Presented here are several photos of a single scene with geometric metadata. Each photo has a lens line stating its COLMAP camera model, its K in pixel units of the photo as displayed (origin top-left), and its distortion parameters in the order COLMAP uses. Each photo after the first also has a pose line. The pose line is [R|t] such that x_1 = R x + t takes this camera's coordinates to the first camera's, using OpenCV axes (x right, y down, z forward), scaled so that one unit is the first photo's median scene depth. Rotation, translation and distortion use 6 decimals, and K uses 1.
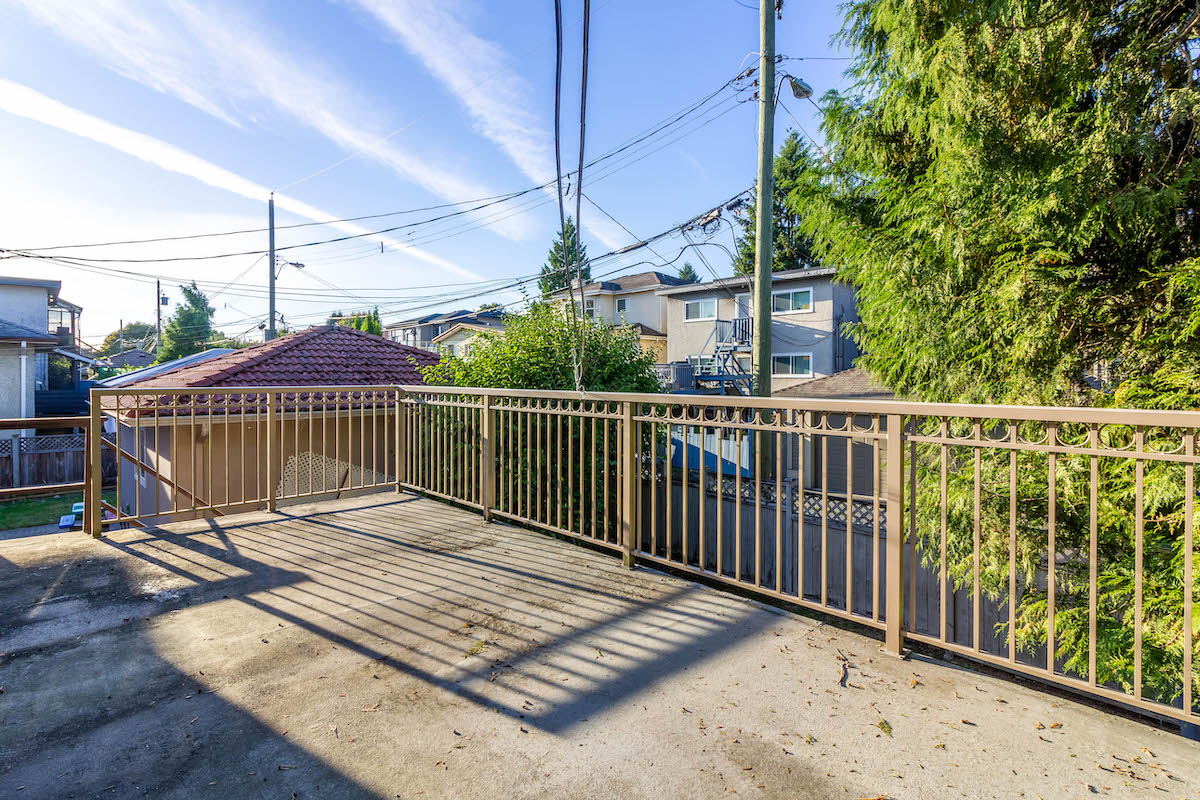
lens RADIAL K [[565.9, 0, 598.4], [0, 565.9, 391.2], [0, 0, 1]] dist [0.001481, 0.000363]
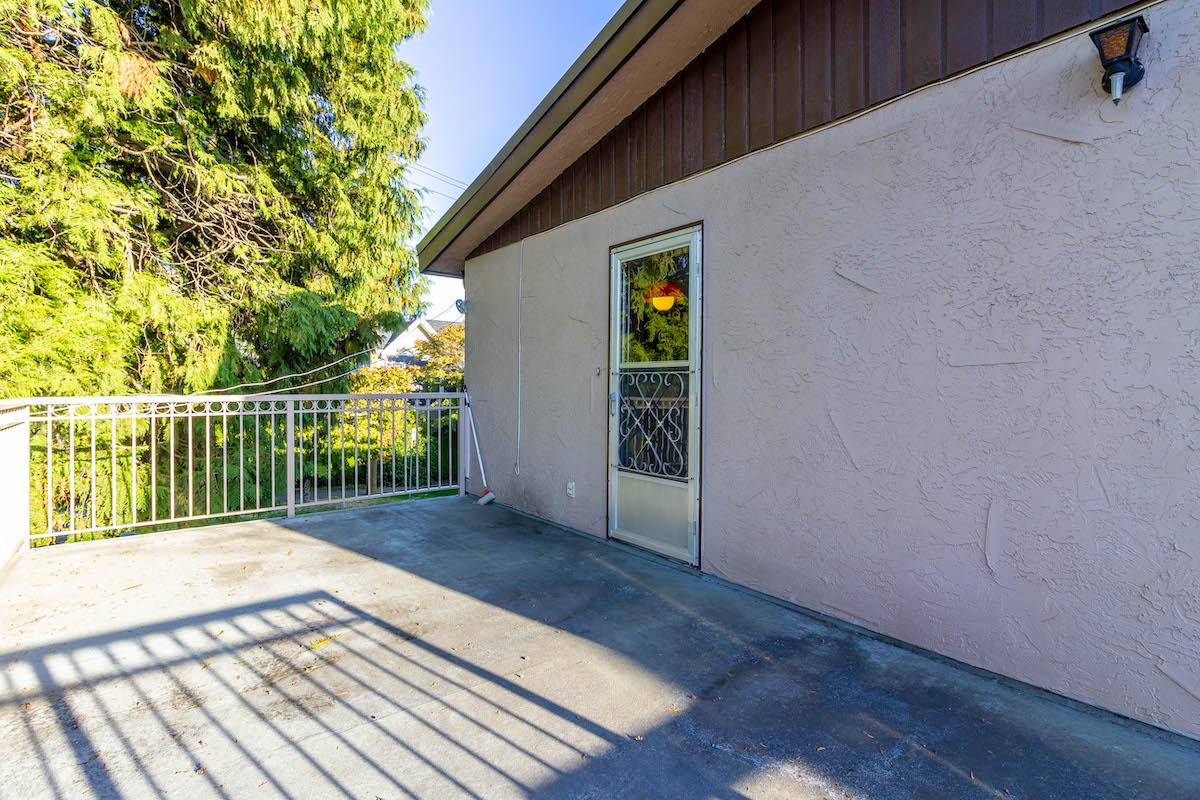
lens RADIAL K [[565.9, 0, 598.4], [0, 565.9, 391.2], [0, 0, 1]] dist [0.001481, 0.000363]
pose [[-0.993923, -0.007245, 0.109843, -0.779590], [-0.003056, 0.999263, 0.038263, -0.048081], [-0.110039, 0.037694, -0.993212, 1.840889]]
